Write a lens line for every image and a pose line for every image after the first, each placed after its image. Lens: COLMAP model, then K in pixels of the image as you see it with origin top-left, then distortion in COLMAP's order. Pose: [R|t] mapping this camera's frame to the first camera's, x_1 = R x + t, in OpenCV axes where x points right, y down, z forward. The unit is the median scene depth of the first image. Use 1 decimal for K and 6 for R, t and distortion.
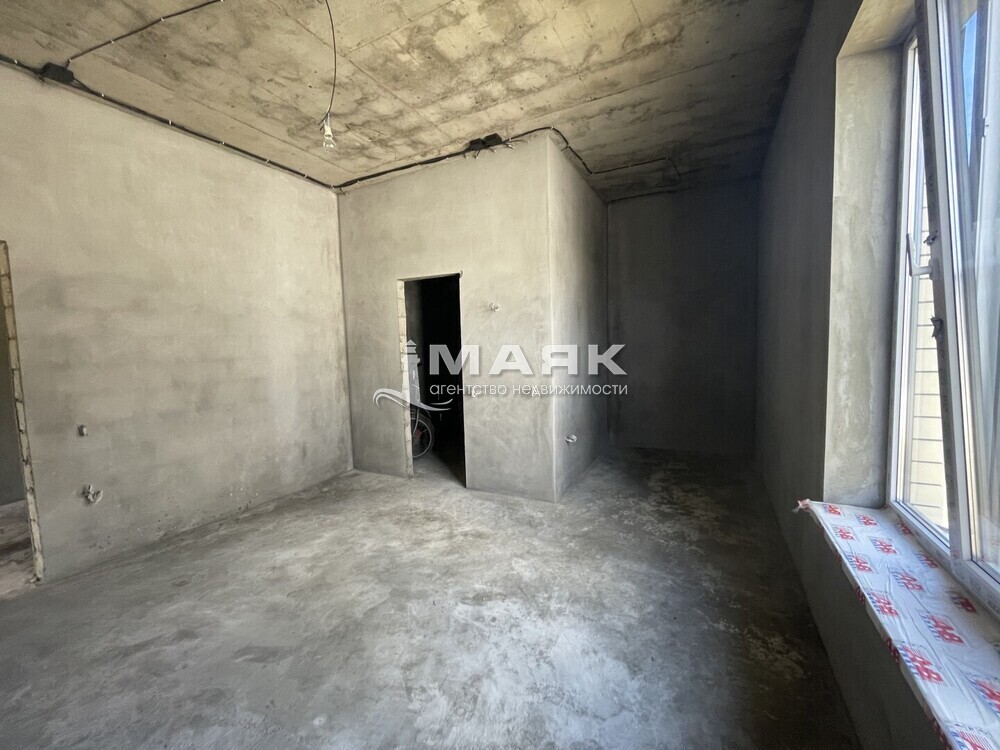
lens RADIAL K [[404.4, 0, 495.6], [0, 404.4, 371.1], [0, 0, 1]] dist [-0.002894, 0.000116]
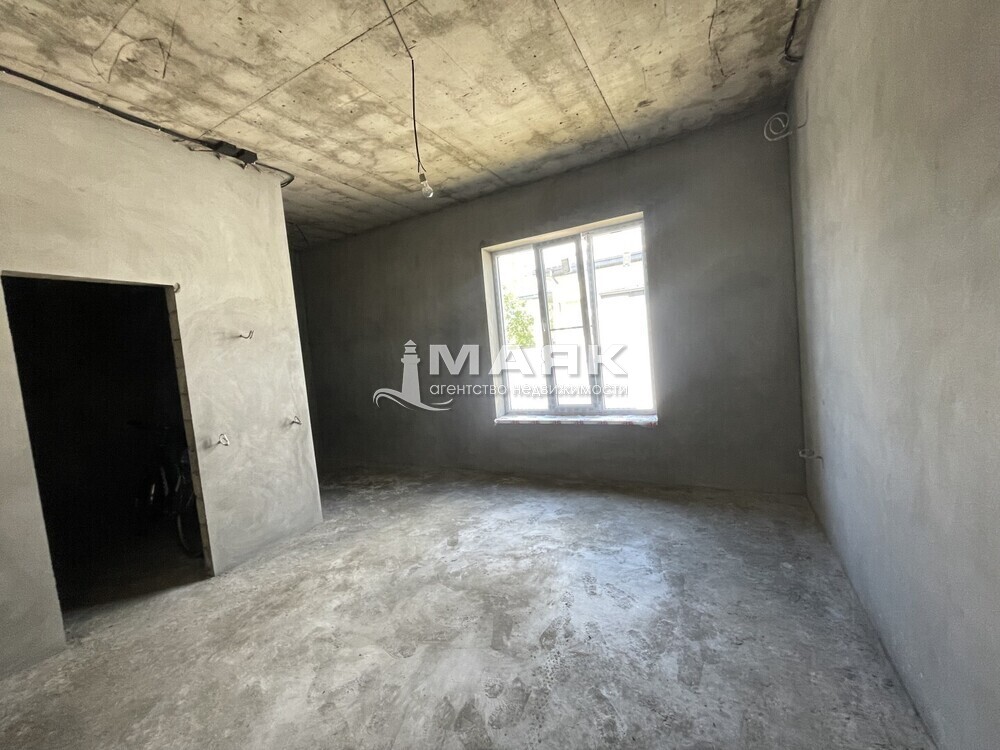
lens RADIAL K [[404.4, 0, 500.5], [0, 404.4, 369.3], [0, 0, 1]] dist [-0.002894, 0.000116]
pose [[0.014926, -0.025384, 0.999566, -1.034939], [0.161764, 0.986570, 0.022639, -0.018349], [-0.986717, 0.161356, 0.018831, 0.540890]]
